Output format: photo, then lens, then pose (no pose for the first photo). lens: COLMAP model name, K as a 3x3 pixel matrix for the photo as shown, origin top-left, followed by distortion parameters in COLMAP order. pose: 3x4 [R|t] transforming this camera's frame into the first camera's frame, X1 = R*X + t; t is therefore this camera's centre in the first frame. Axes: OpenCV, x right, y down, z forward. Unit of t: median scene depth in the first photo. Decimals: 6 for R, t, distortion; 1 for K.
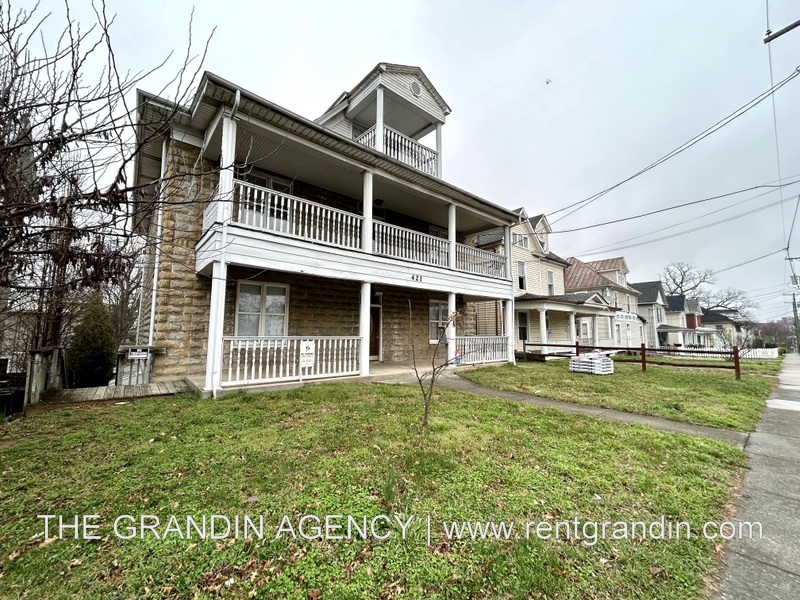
lens RADIAL K [[324.3, 0, 397.6], [0, 324.3, 303.2], [0, 0, 1]] dist [-0.000040, -0.000015]
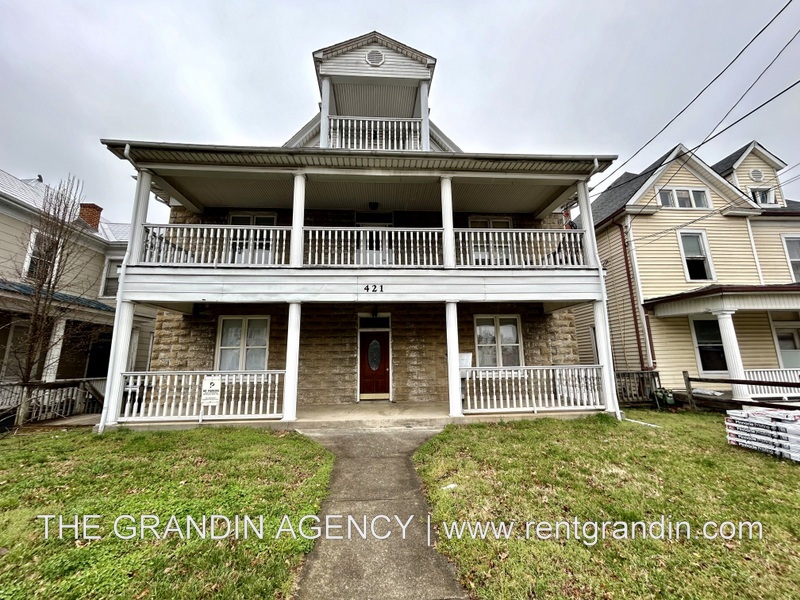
lens RADIAL K [[325.5, 0, 397.2], [0, 325.5, 302.3], [0, 0, 1]] dist [-0.000484, -0.000085]
pose [[0.804990, -0.127960, -0.579324, 0.493287], [0.073523, 0.990453, -0.116607, 0.041395], [0.588715, 0.051273, 0.806713, 0.408970]]
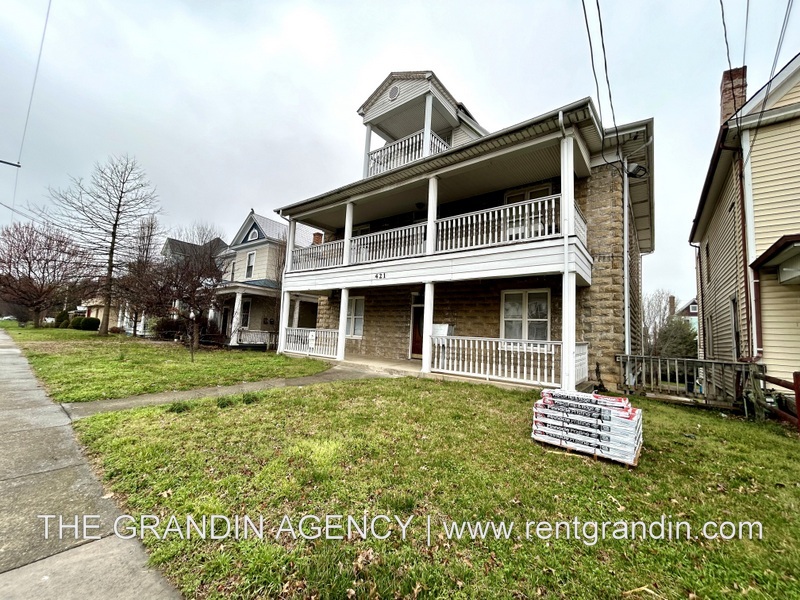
lens RADIAL K [[323.2, 0, 398.5], [0, 323.2, 302.2], [0, 0, 1]] dist [0.000499, 0.000089]
pose [[0.198627, -0.091912, -0.975756, 1.003991], [0.037196, 0.995583, -0.086208, 0.091158], [0.979369, -0.019170, 0.201168, 0.795357]]
